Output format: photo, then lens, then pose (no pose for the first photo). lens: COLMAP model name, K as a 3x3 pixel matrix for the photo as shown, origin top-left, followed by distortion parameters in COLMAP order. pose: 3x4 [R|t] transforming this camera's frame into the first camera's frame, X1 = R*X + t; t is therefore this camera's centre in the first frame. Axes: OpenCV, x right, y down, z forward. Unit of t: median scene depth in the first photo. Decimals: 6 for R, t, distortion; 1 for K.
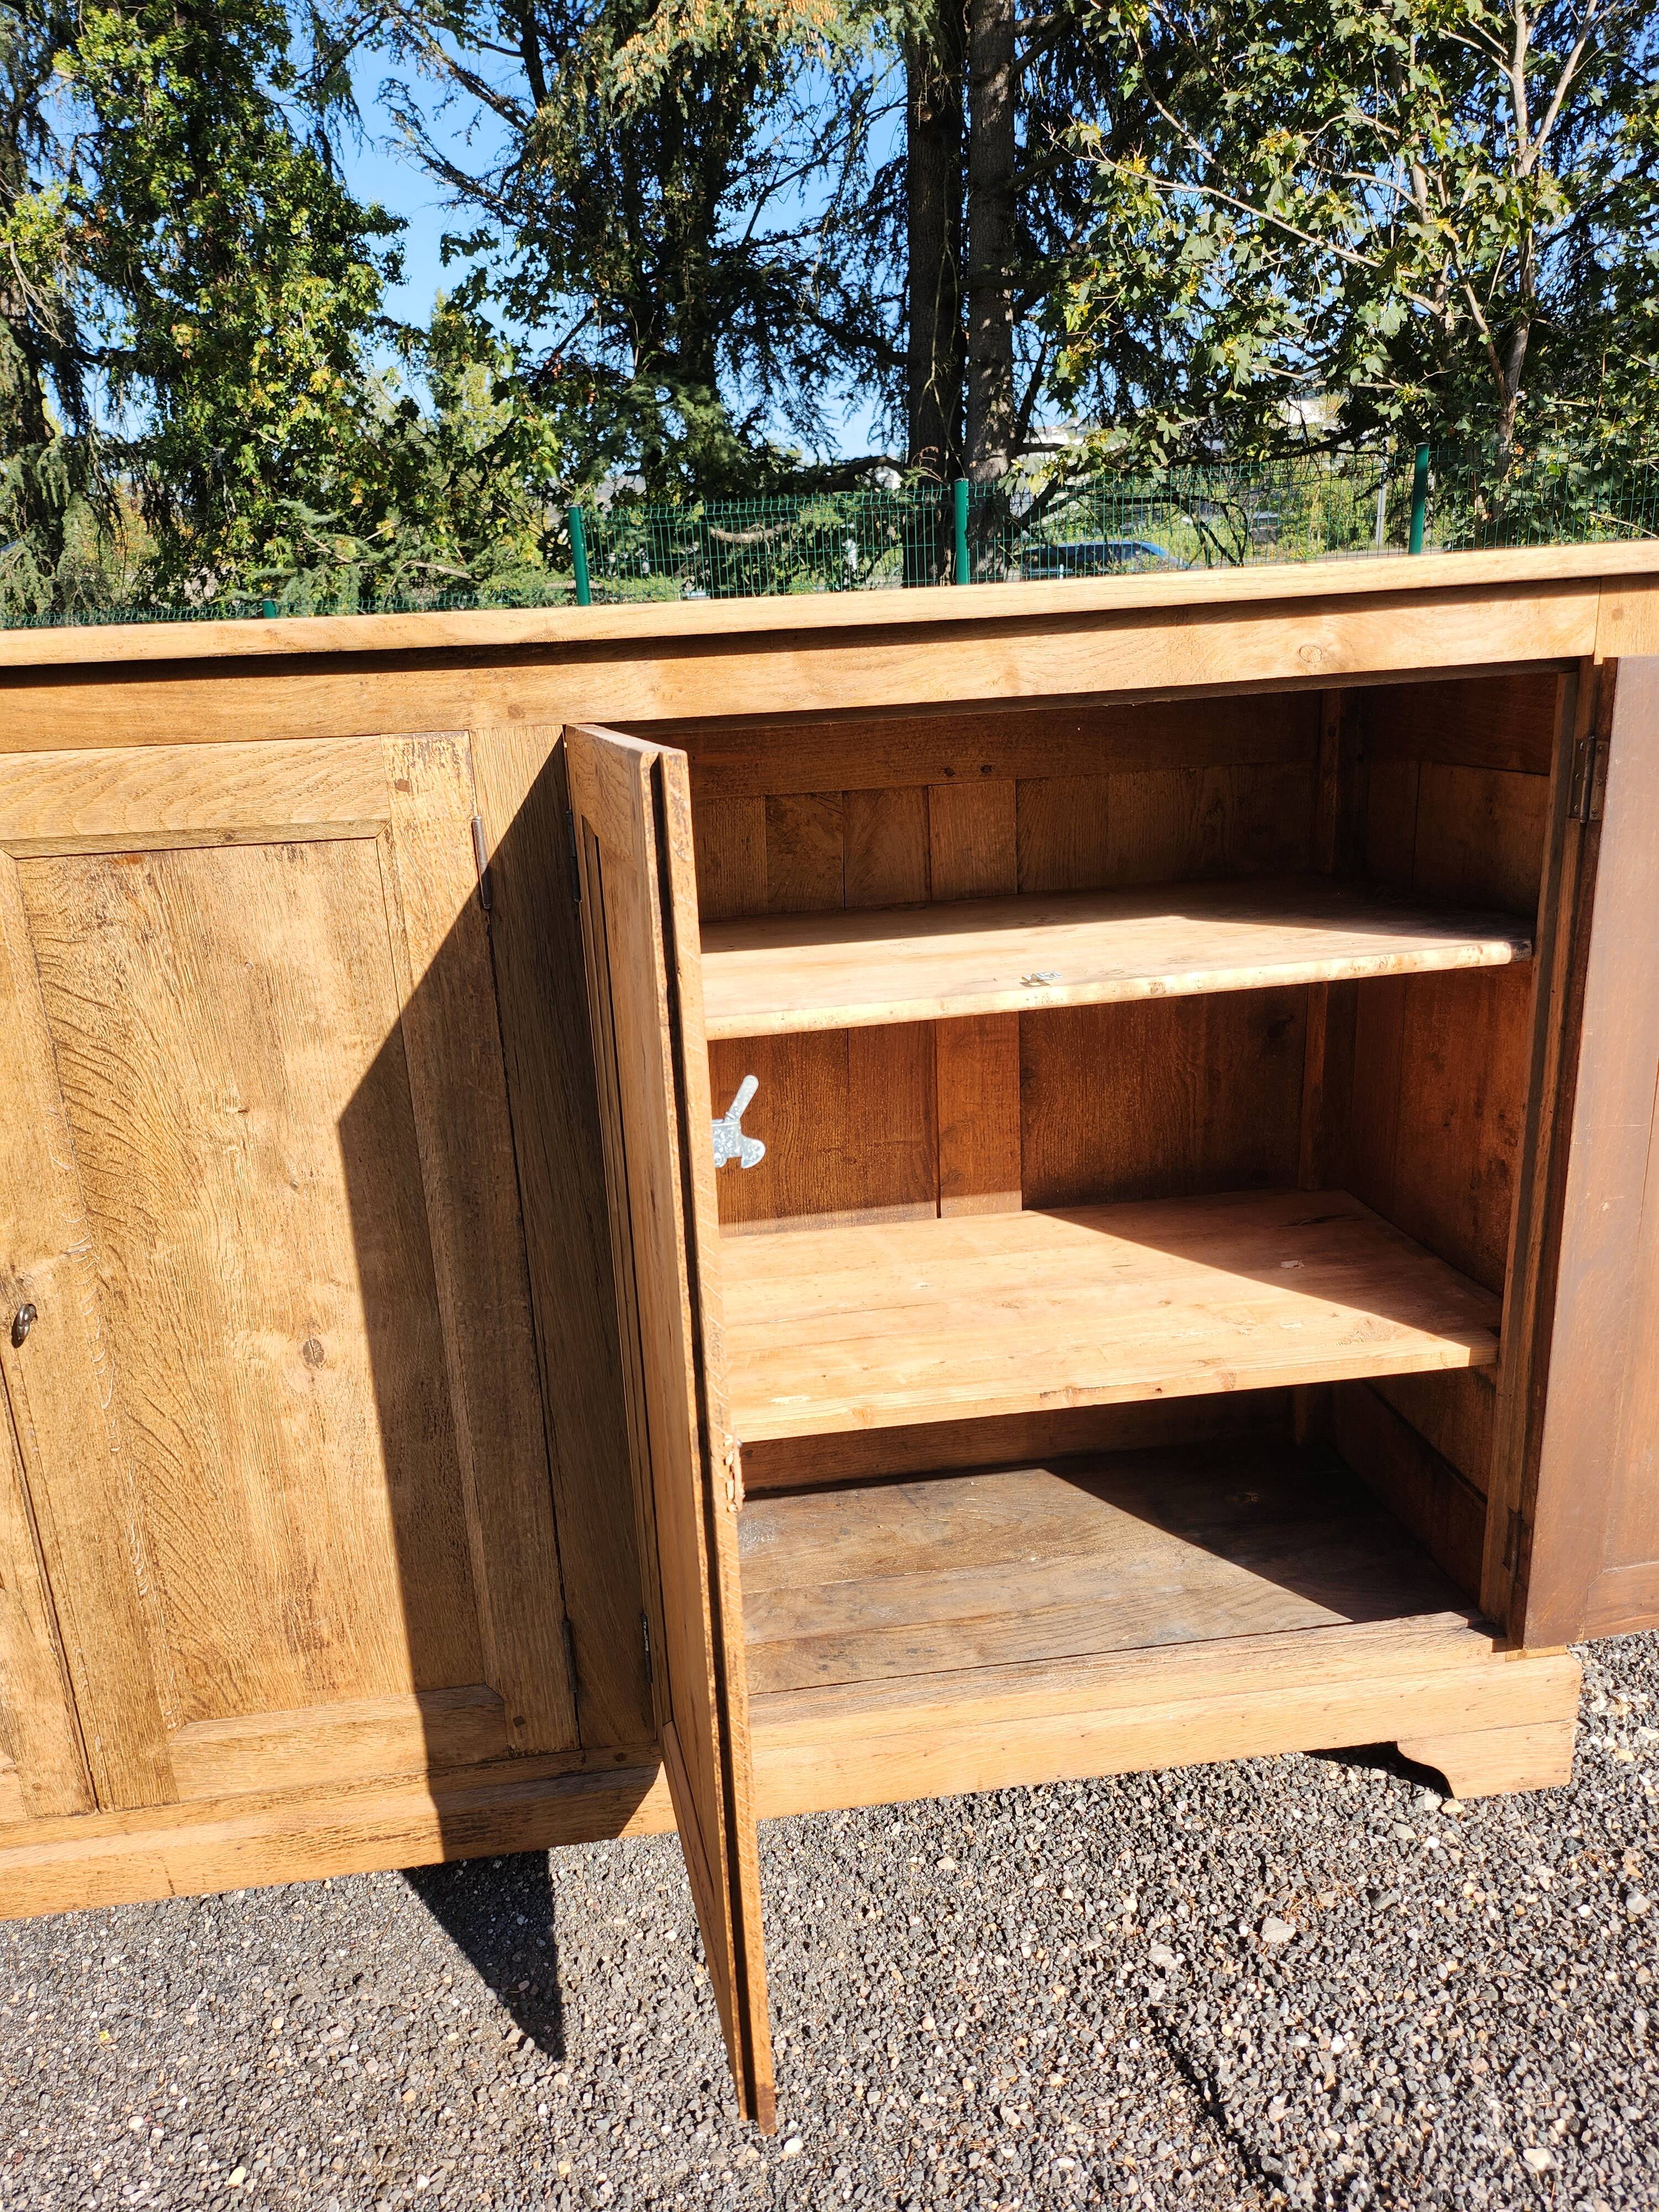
lens RADIAL K [[1549.8, 0, 829.4], [0, 1549.8, 1124.3], [0, 0, 1]] dist [0.076049, -0.092184]
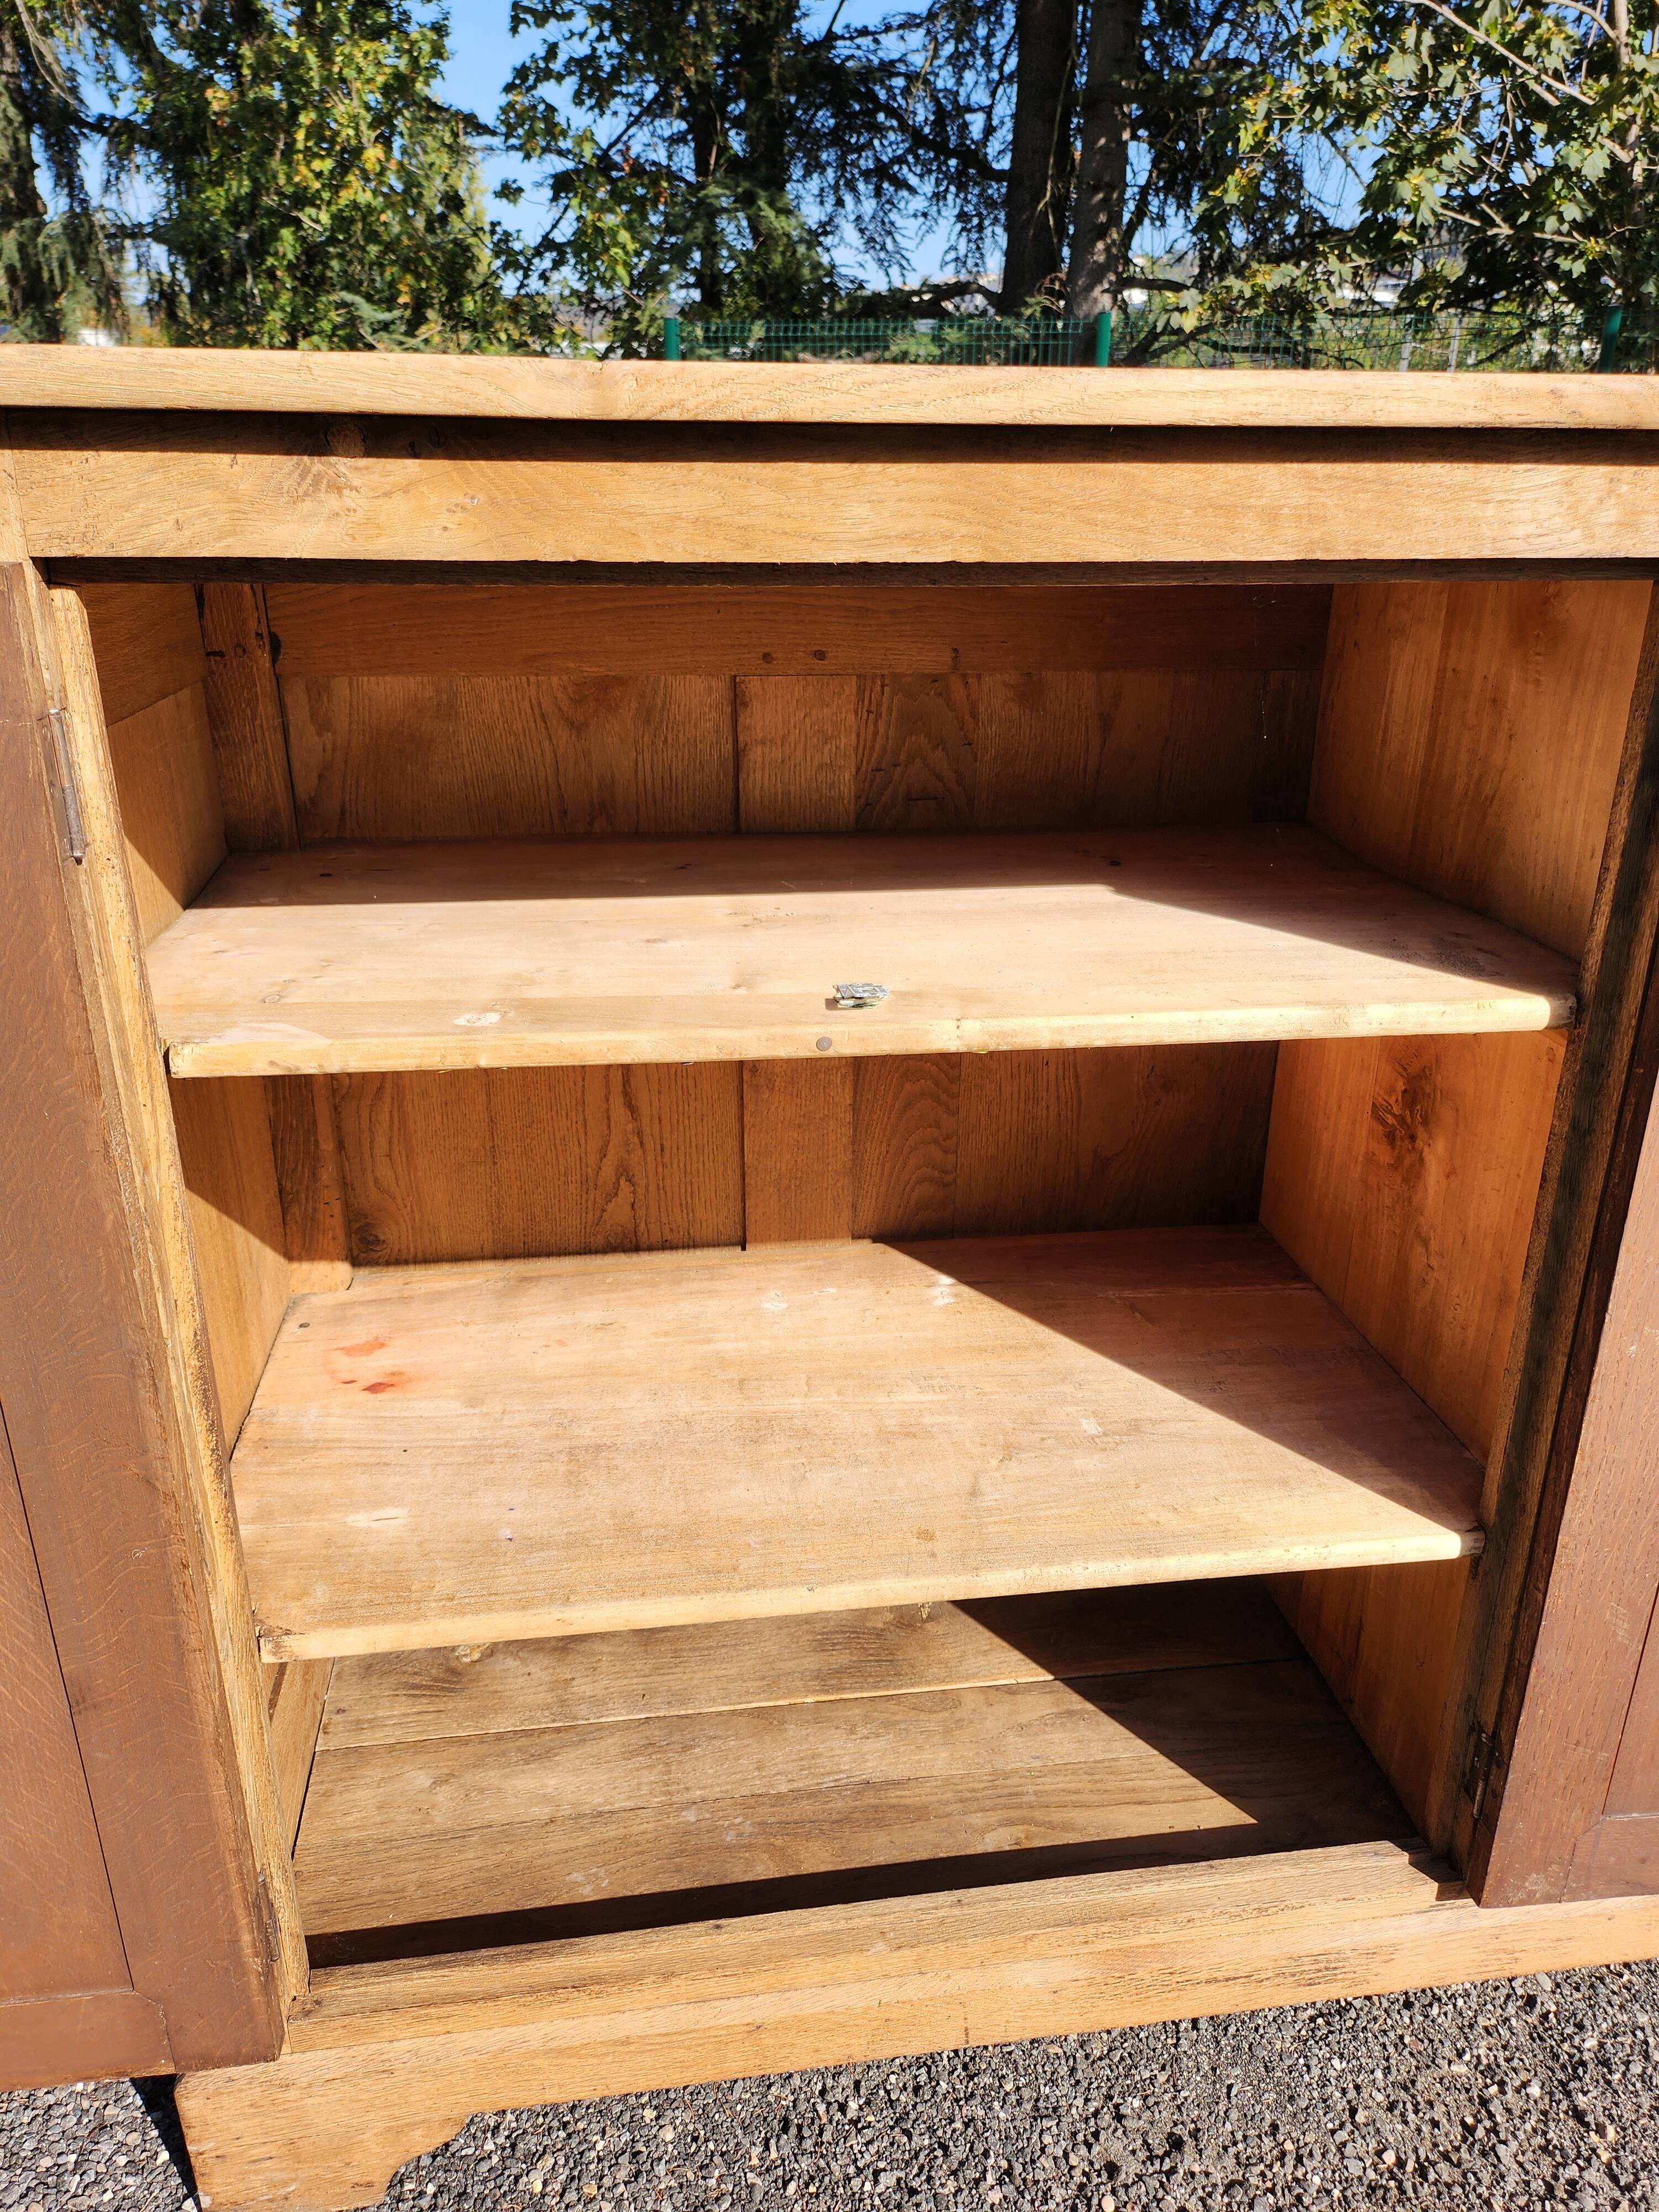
lens RADIAL K [[1573.0, 0, 838.2], [0, 1573.0, 1134.7], [0, 0, 1]] dist [0.022552, -0.034308]
pose [[0.998397, 0.042933, 0.036876, -0.100197], [-0.046060, 0.995002, 0.088597, -0.006836], [-0.032888, -0.090154, 0.995385, 0.046732]]
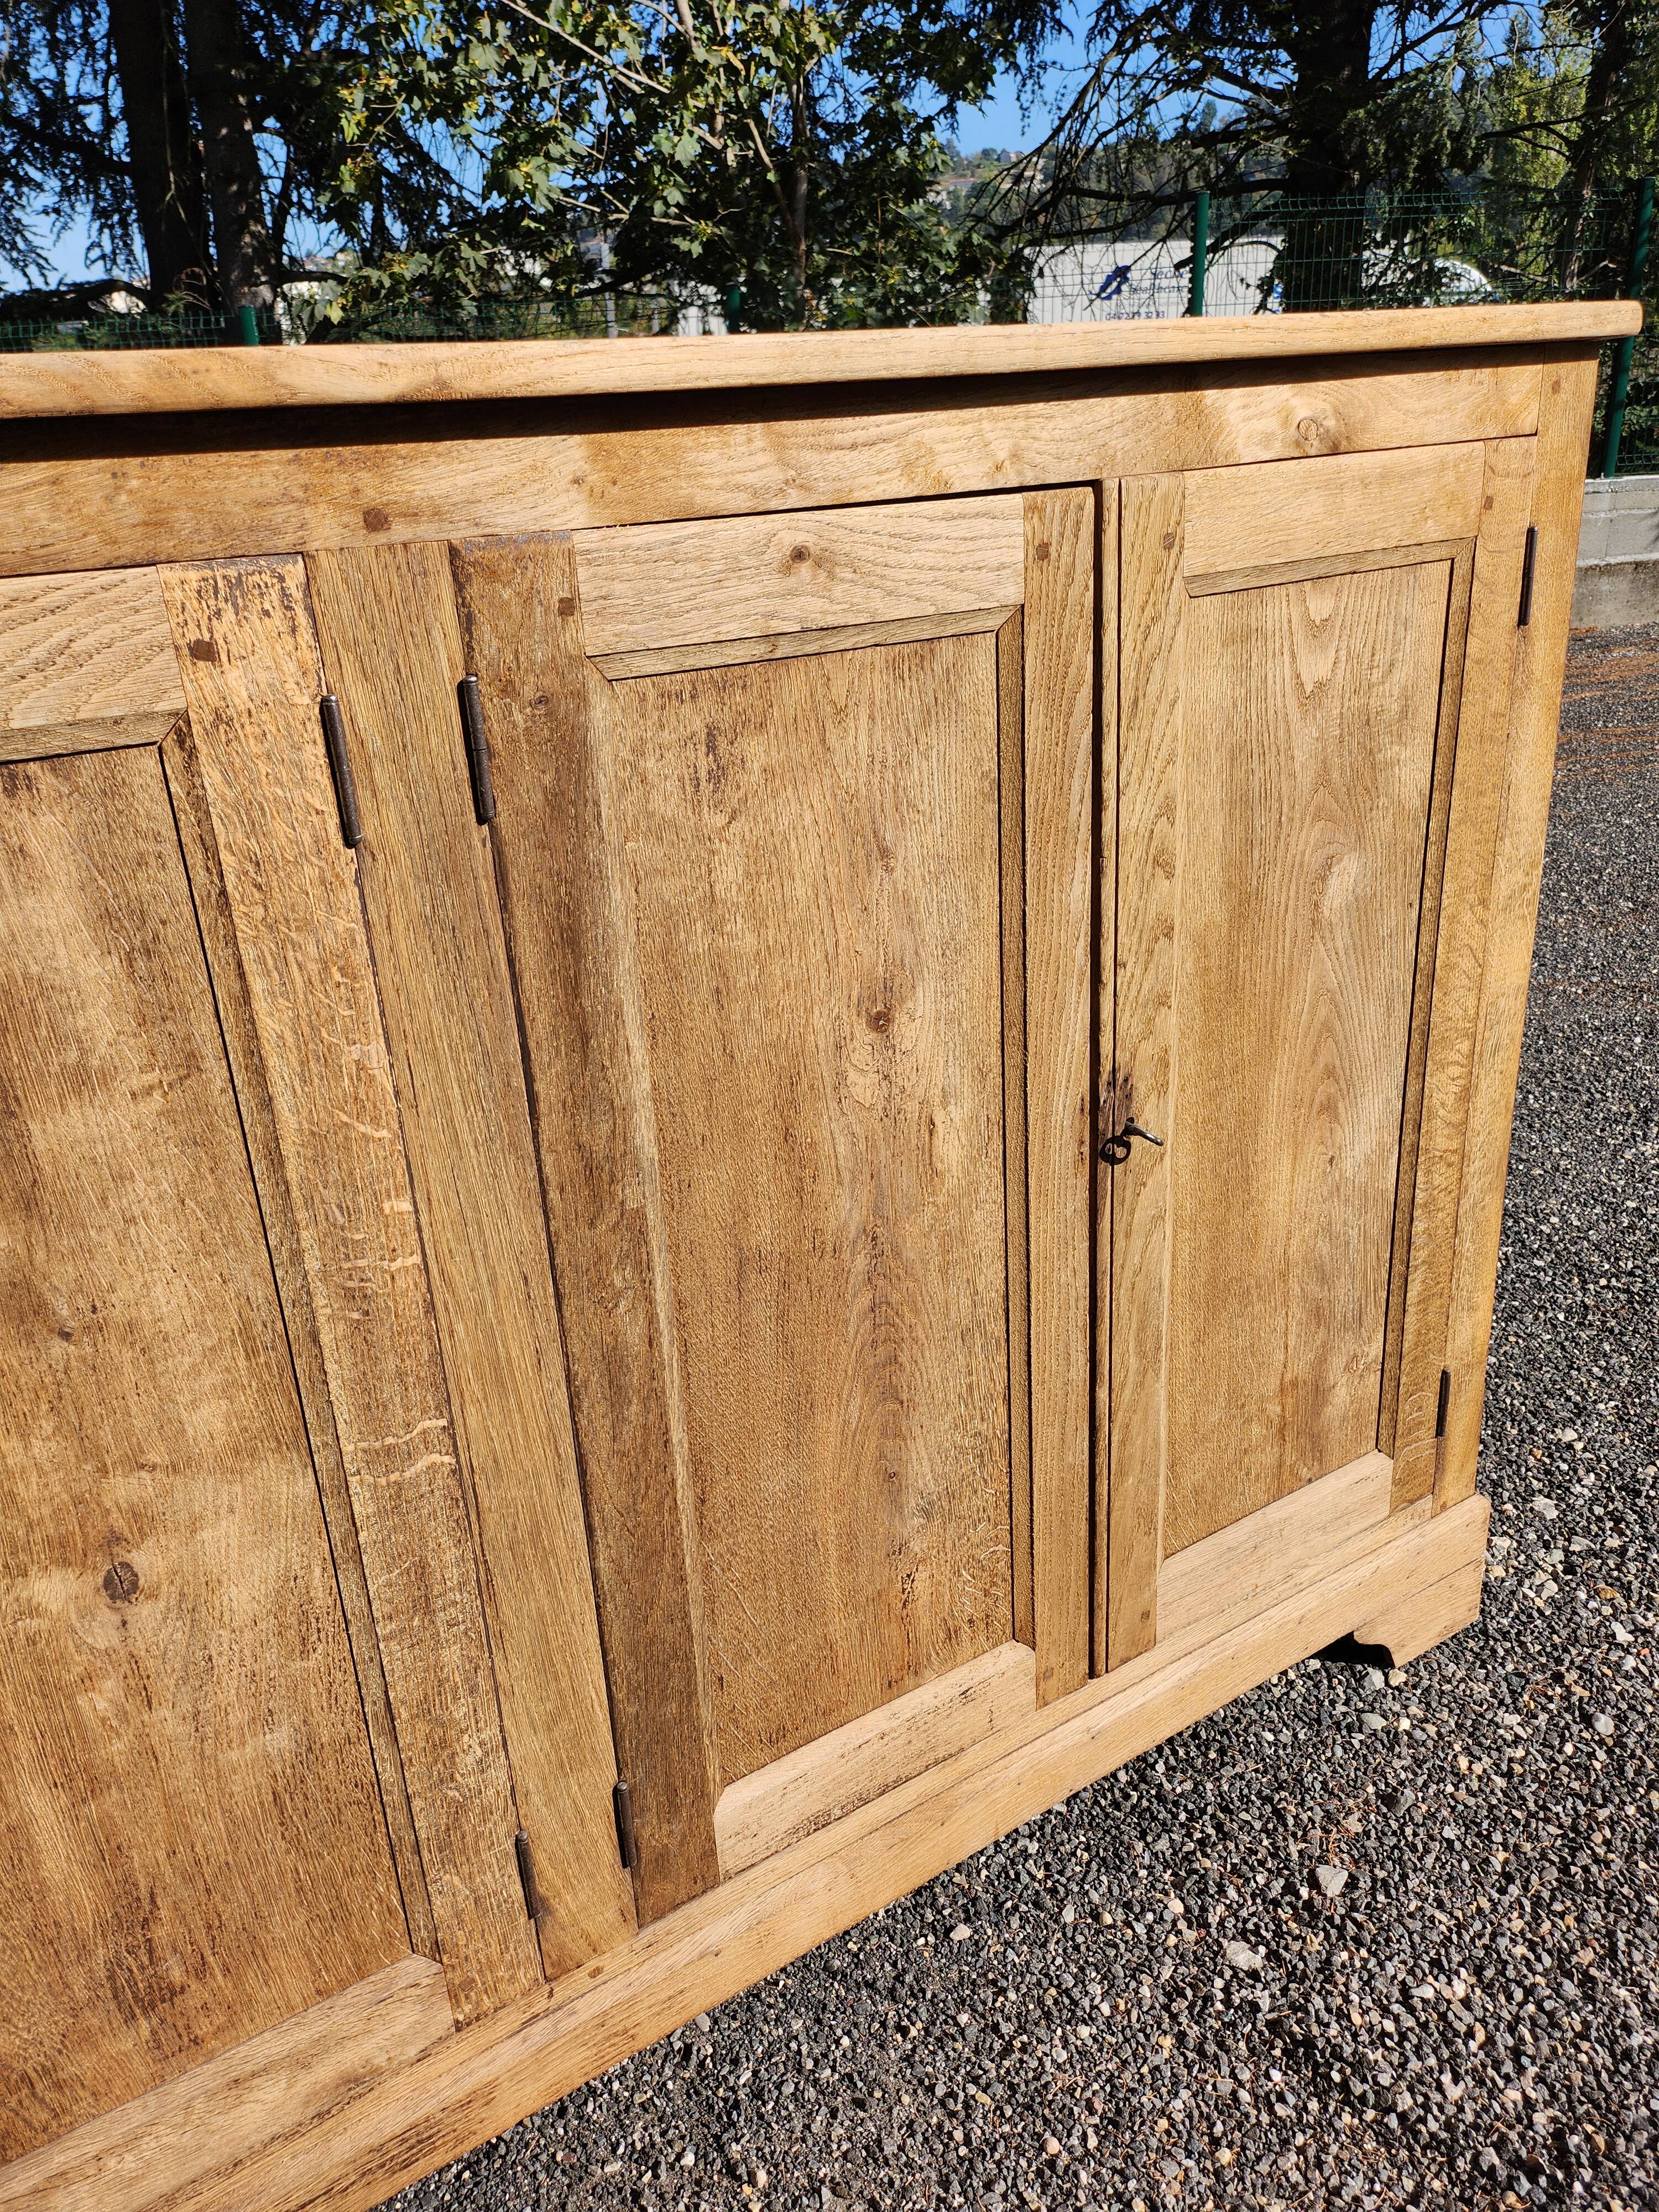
lens RADIAL K [[1562.5, 0, 801.7], [0, 1562.5, 1089.5], [0, 0, 1]] dist [0.056378, -0.070424]
pose [[0.909408, -0.162595, 0.382805, -0.050723], [0.139660, 0.986355, 0.087168, -0.011306], [-0.391755, -0.025808, 0.919708, 0.055185]]
